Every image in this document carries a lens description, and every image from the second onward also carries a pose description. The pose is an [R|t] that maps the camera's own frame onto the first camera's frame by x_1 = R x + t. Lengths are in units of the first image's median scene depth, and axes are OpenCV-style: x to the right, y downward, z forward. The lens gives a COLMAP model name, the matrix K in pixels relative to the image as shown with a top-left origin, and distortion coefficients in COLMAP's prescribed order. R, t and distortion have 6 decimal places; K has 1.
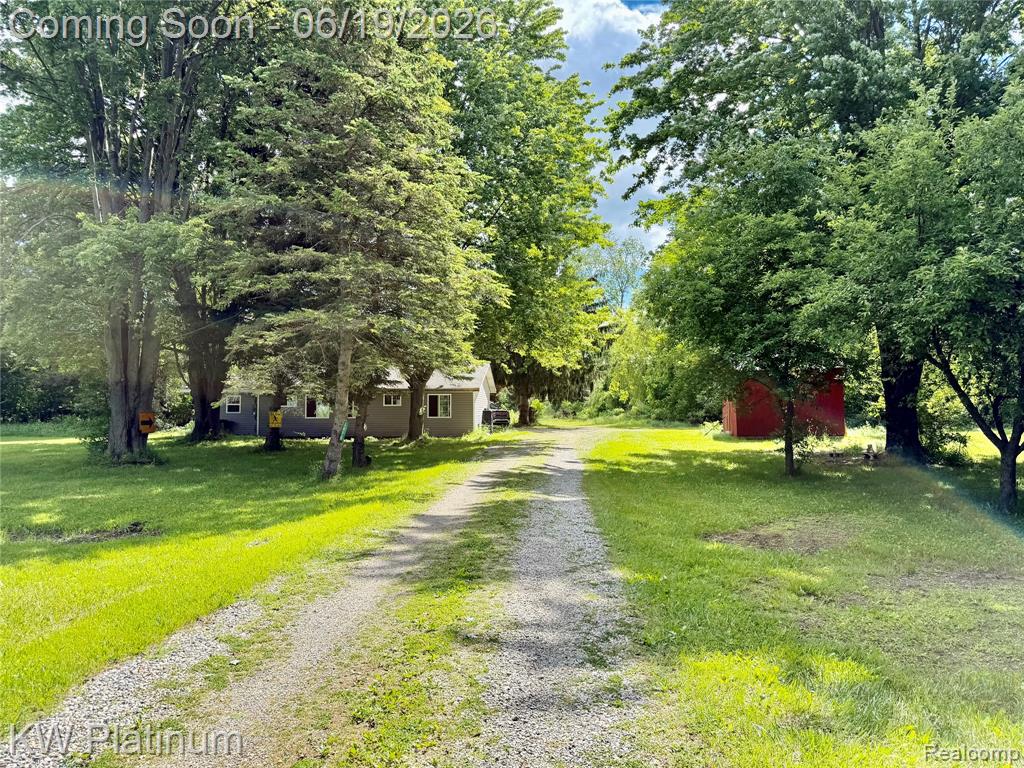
lens RADIAL K [[723.9, 0, 512.1], [0, 723.9, 380.3], [0, 0, 1]] dist [0.073649, -0.113527]
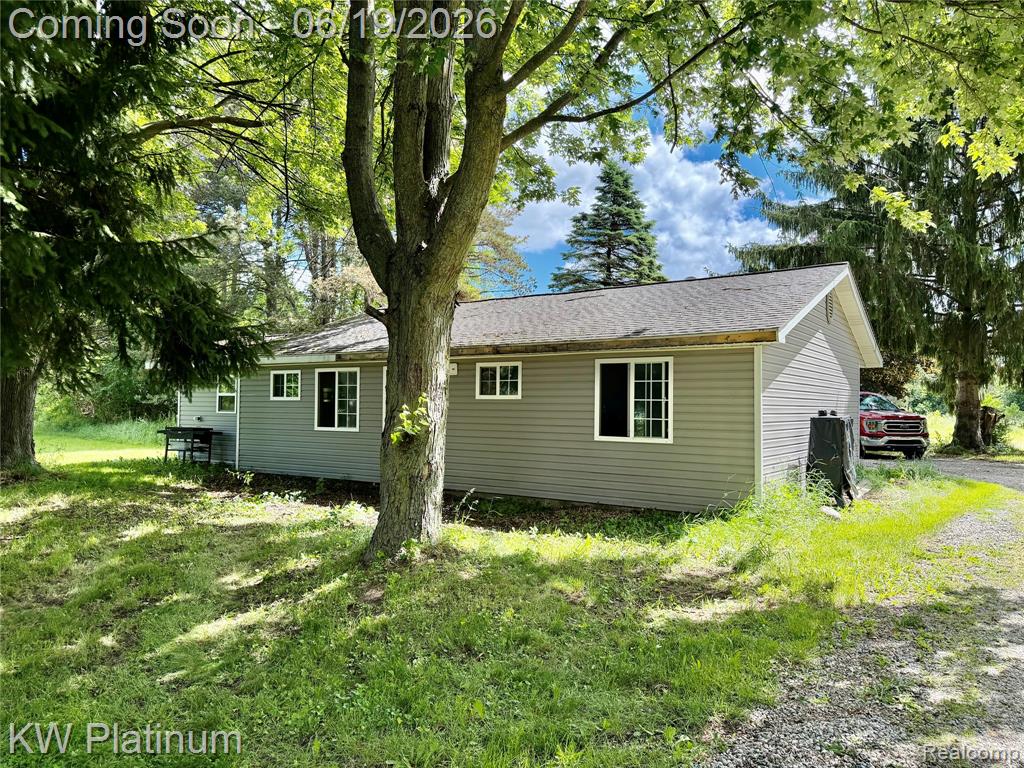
lens RADIAL K [[723.9, 0, 512.1], [0, 723.9, 380.3], [0, 0, 1]] dist [0.073649, -0.113527]
pose [[0.865832, 0.005545, -0.500305, 0.000124], [0.000419, 0.999930, 0.011807, 0.019797], [0.500335, -0.010432, 0.865769, 0.589463]]
